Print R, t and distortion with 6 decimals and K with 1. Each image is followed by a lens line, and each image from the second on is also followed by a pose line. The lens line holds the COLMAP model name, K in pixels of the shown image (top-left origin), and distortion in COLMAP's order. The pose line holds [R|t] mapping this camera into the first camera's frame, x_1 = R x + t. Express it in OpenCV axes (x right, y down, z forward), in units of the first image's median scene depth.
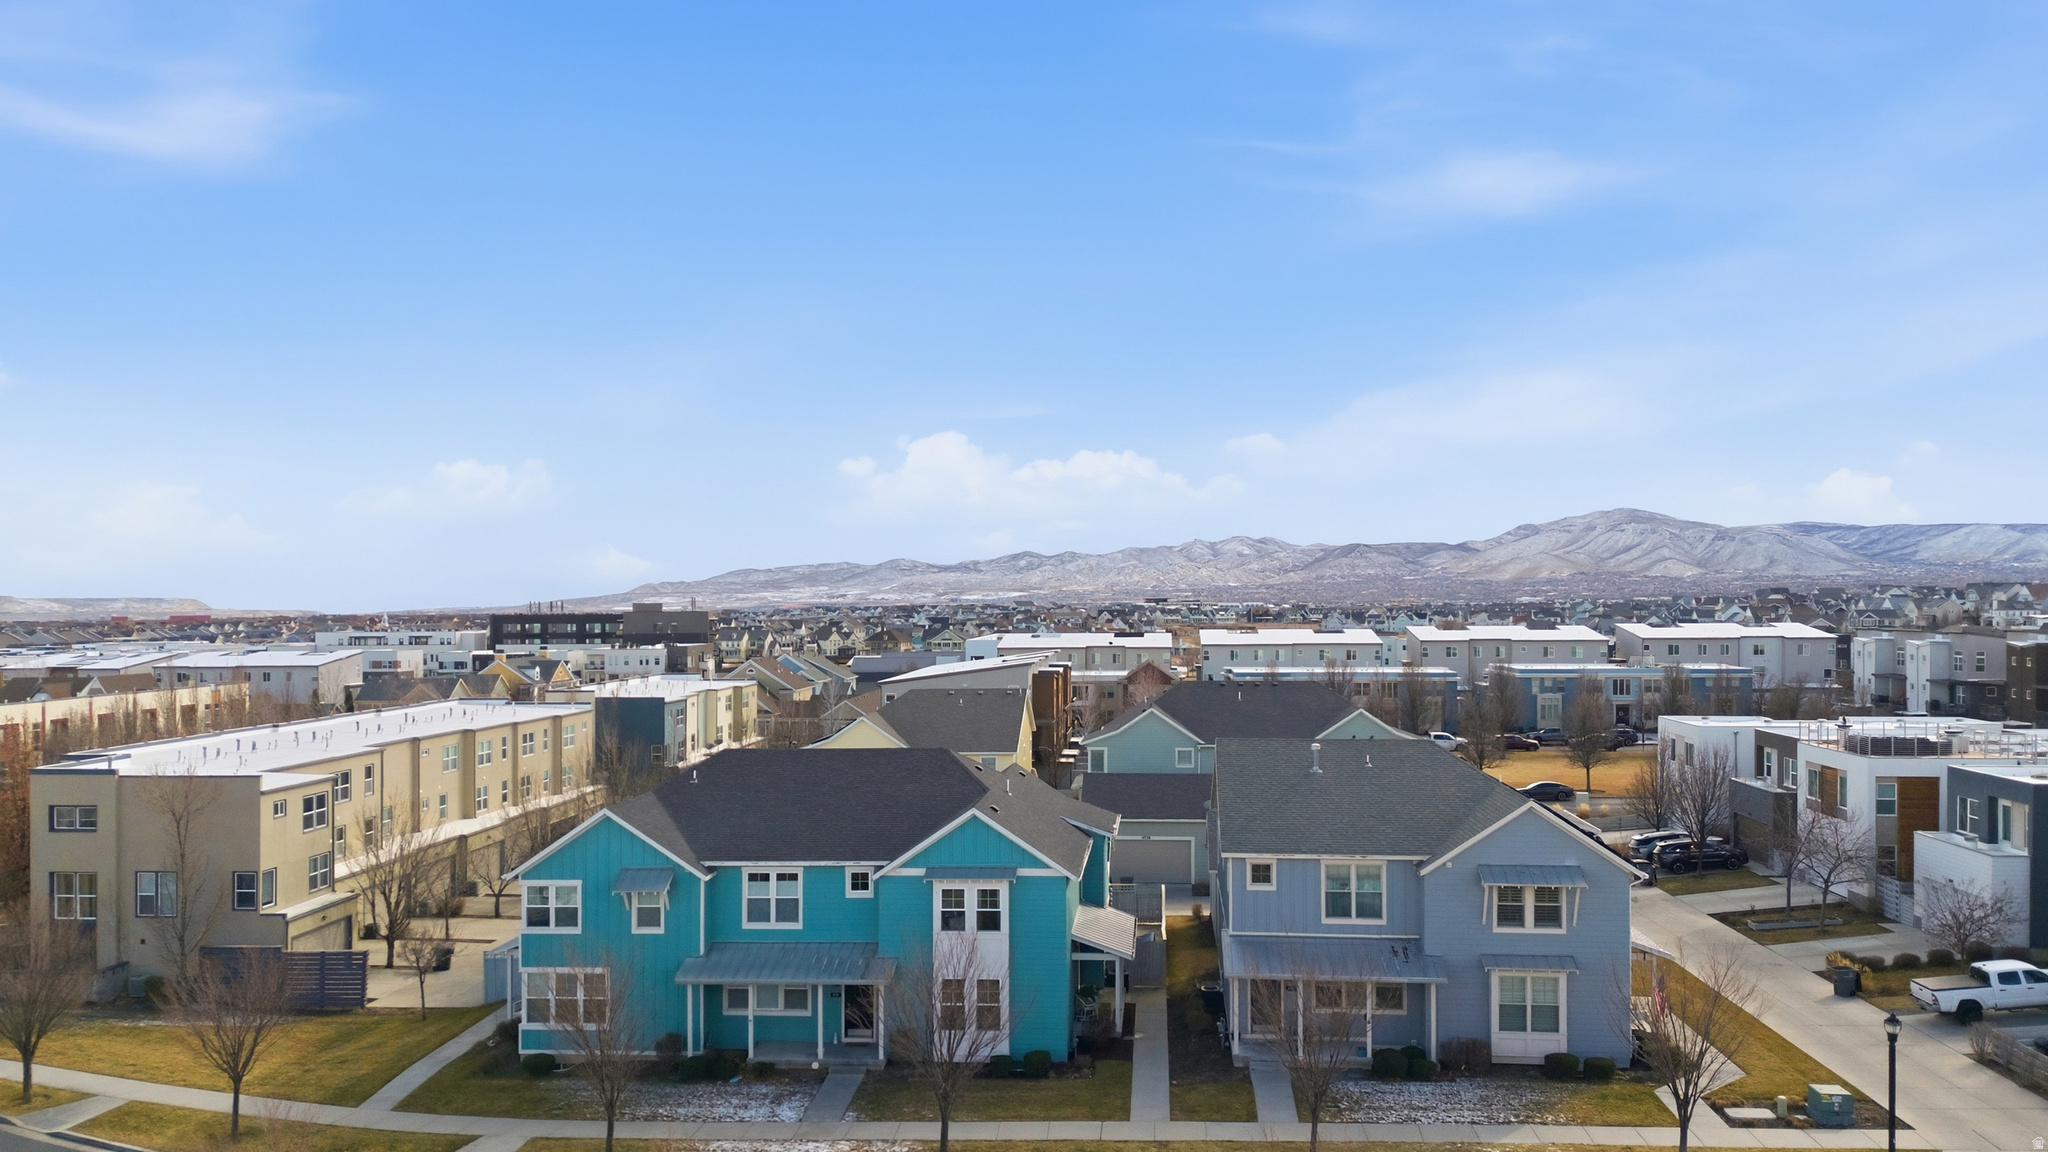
lens RADIAL K [[1531.5, 0, 1044.8], [0, 1531.5, 589.4], [0, 0, 1]] dist [0.059929, -0.088223]
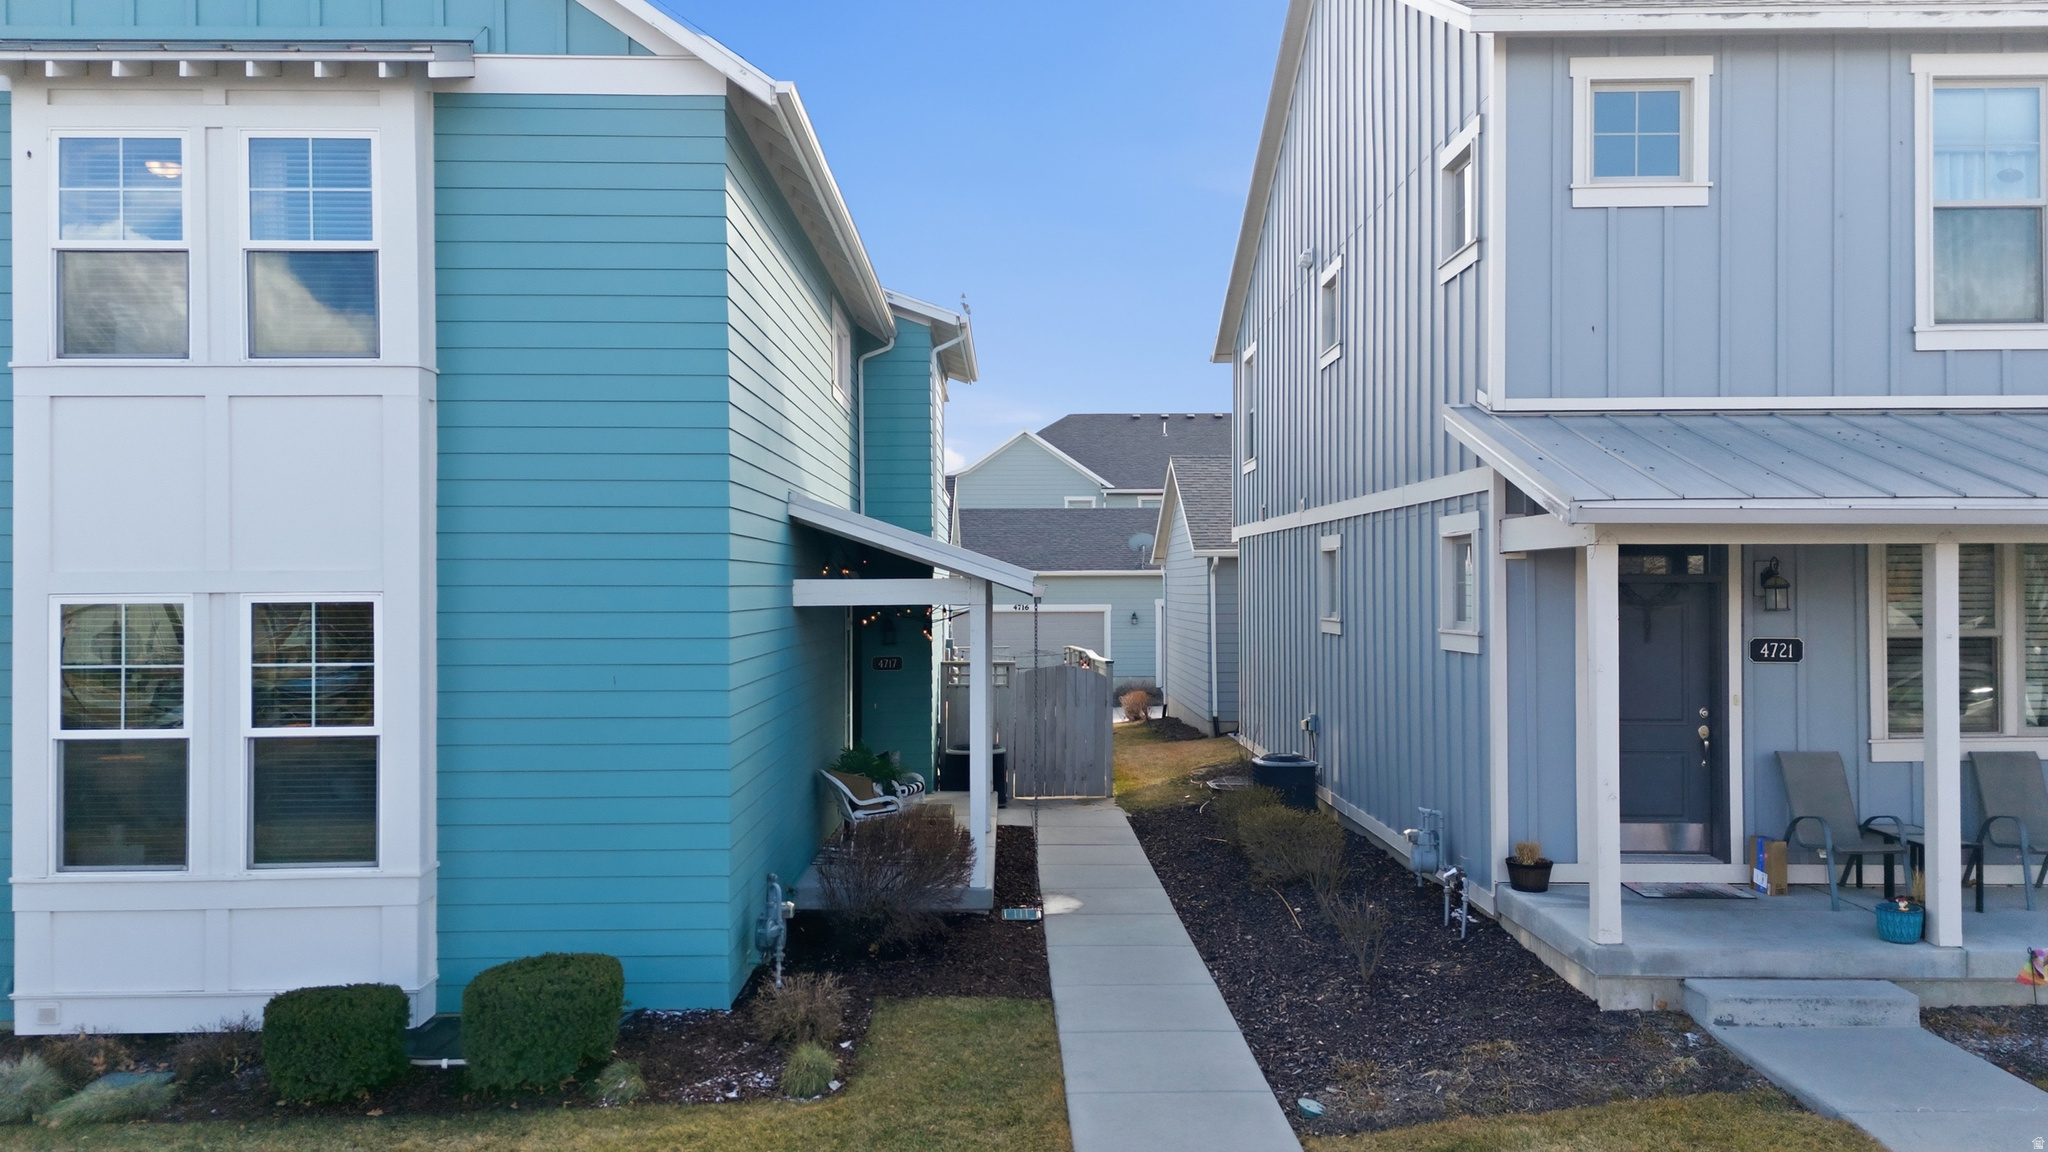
lens RADIAL K [[1510.7, 0, 1024.0], [0, 1510.7, 576.0], [0, 0, 1]] dist [0.071616, -0.074755]
pose [[0.996206, -0.001833, 0.087009, 0.035784], [0.001421, 0.999987, 0.004806, 0.249708], [-0.087017, -0.004664, 0.996196, 0.801016]]
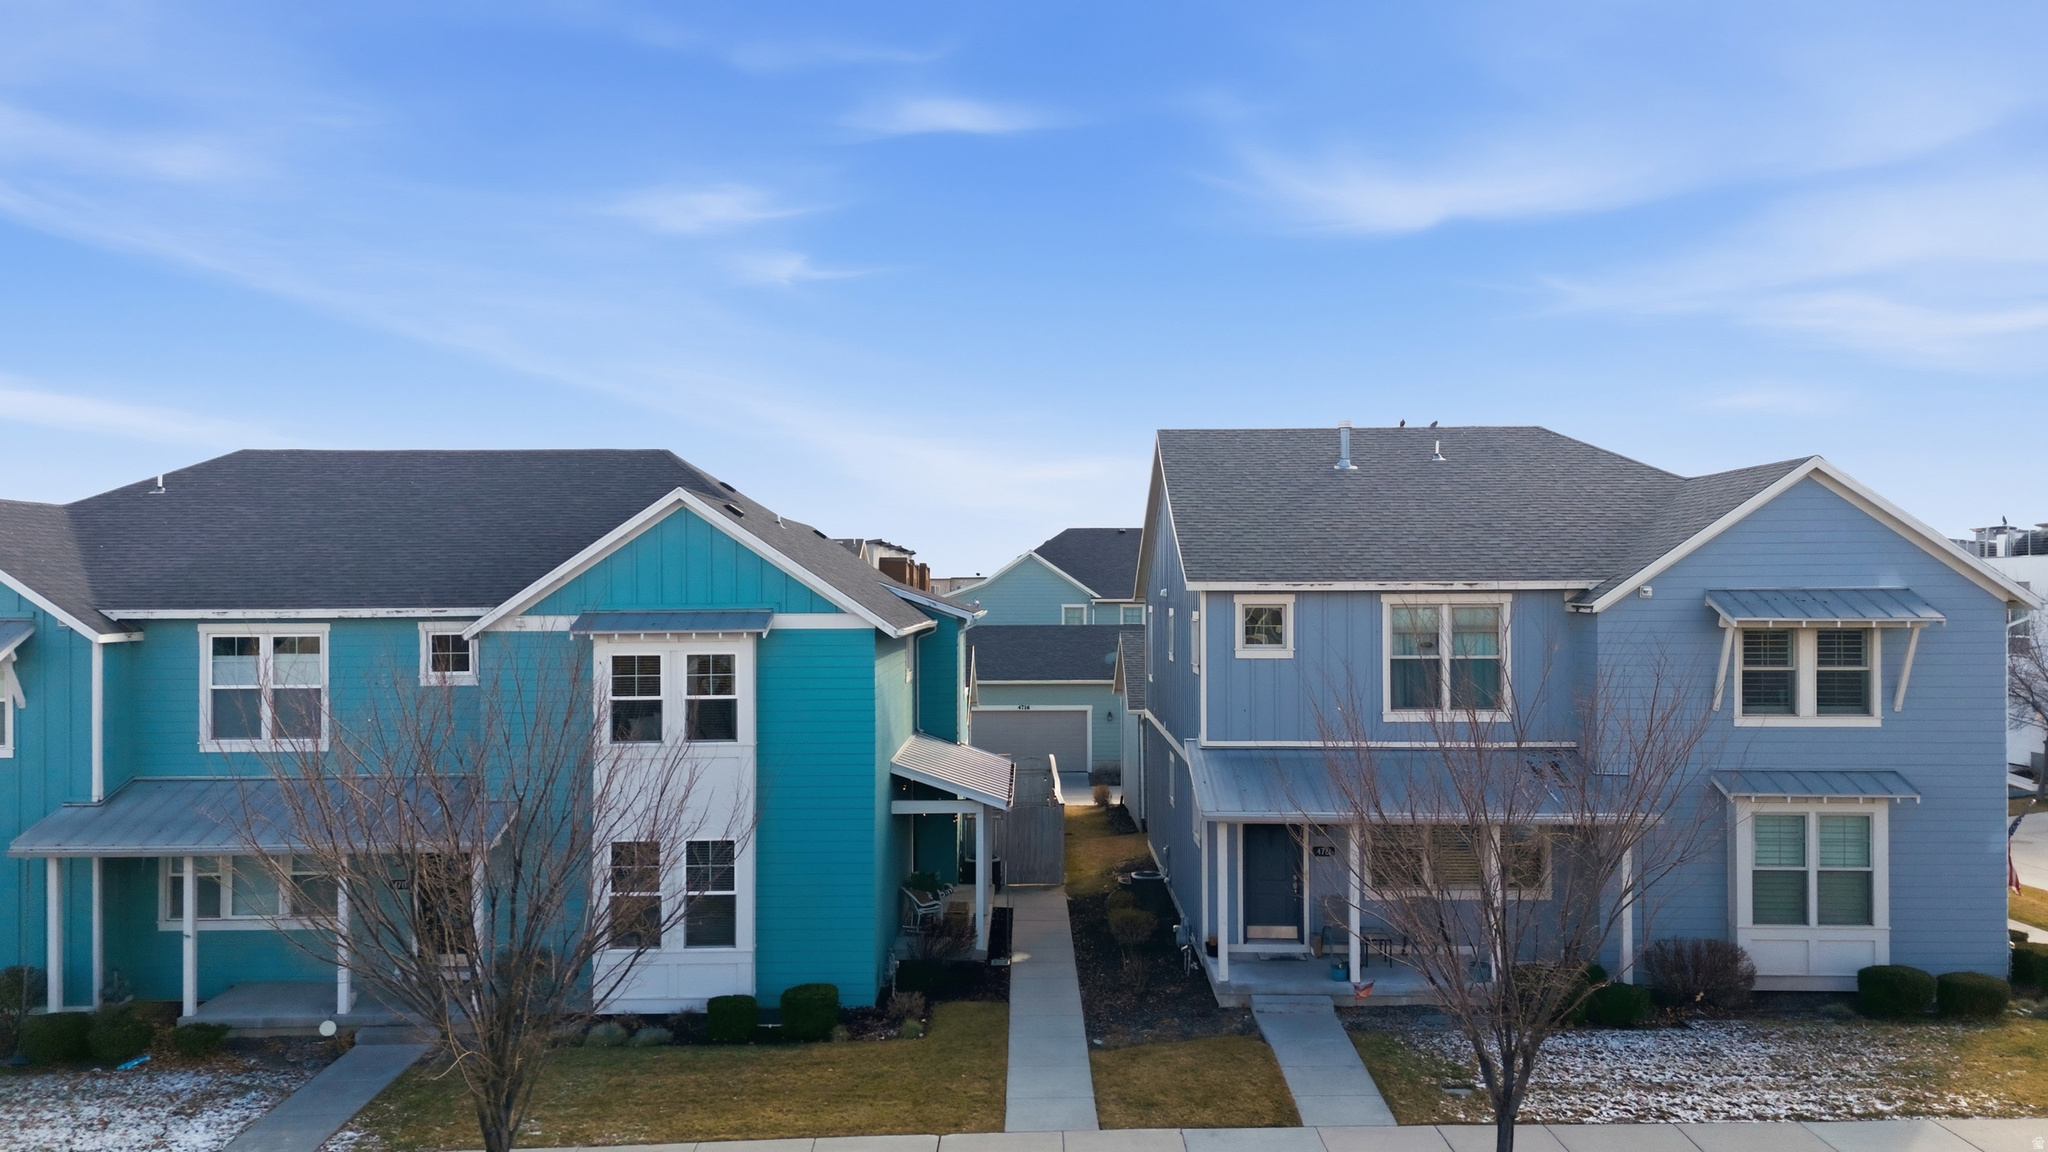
lens RADIAL K [[1510.7, 0, 1024.0], [0, 1510.7, 576.0], [0, 0, 1]] dist [0.071616, -0.074755]
pose [[0.997413, -0.001465, 0.071874, 0.027390], [0.001491, 0.999999, -0.000307, 0.171034], [-0.071874, 0.000414, 0.997414, 0.517952]]
